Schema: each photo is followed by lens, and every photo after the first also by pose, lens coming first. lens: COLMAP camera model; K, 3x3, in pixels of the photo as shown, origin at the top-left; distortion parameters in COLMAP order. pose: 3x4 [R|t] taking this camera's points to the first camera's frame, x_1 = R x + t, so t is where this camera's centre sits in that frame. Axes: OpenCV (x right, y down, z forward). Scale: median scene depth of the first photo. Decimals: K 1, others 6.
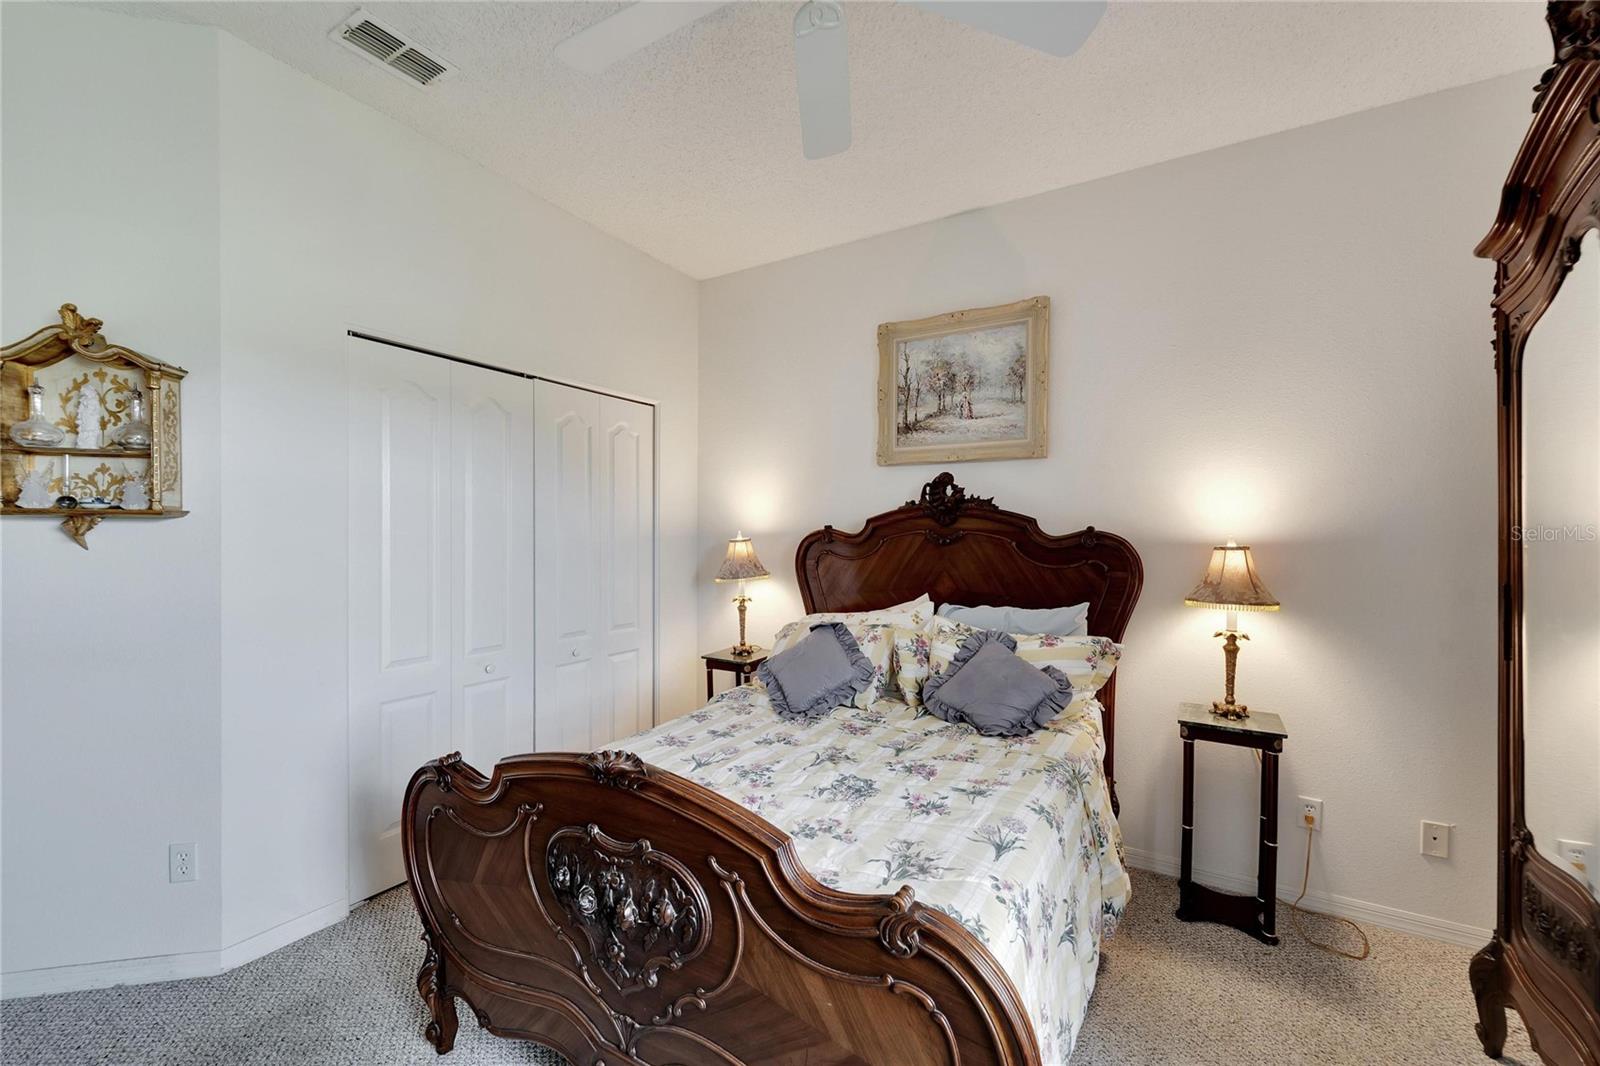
lens RADIAL K [[664.9, 0, 786.4], [0, 664.9, 537.7], [0, 0, 1]] dist [0.001951, -0.000238]
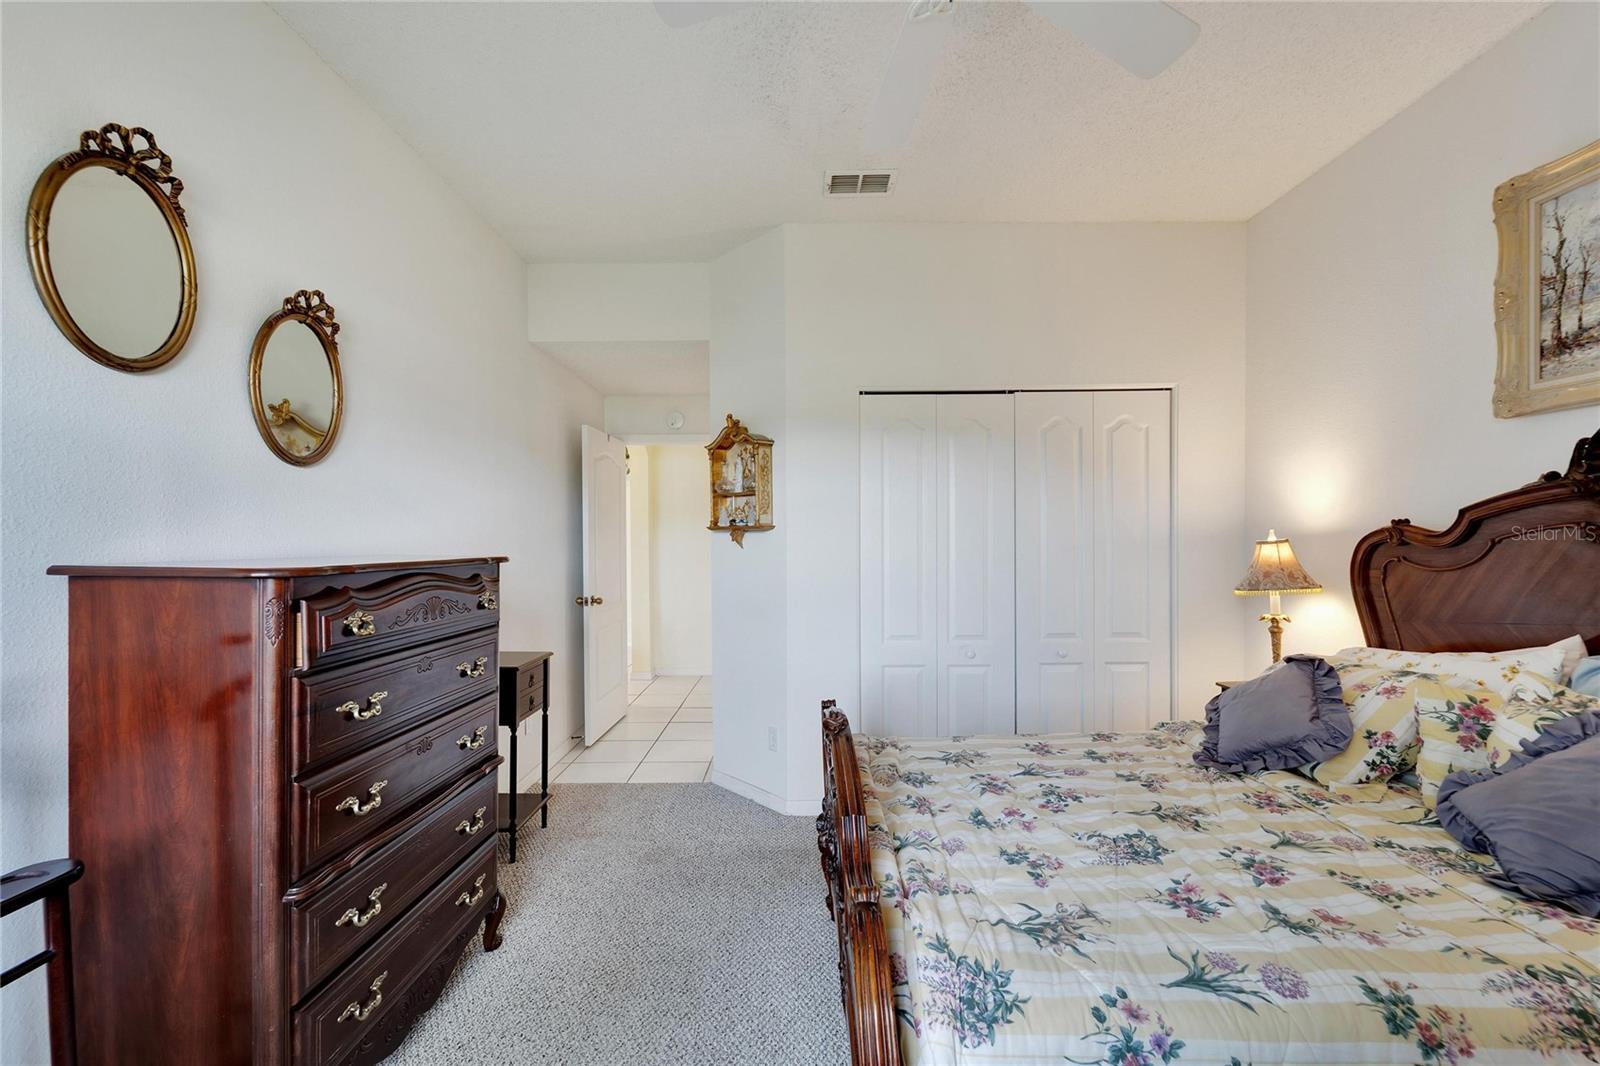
lens RADIAL K [[664.9, 0, 785.6], [0, 664.9, 536.6], [0, 0, 1]] dist [0.001951, -0.000238]
pose [[0.498572, -0.010289, -0.866787, 0.434343], [0.005989, 0.999947, -0.008424, 0.001080], [0.866828, -0.000991, 0.498607, 0.166926]]
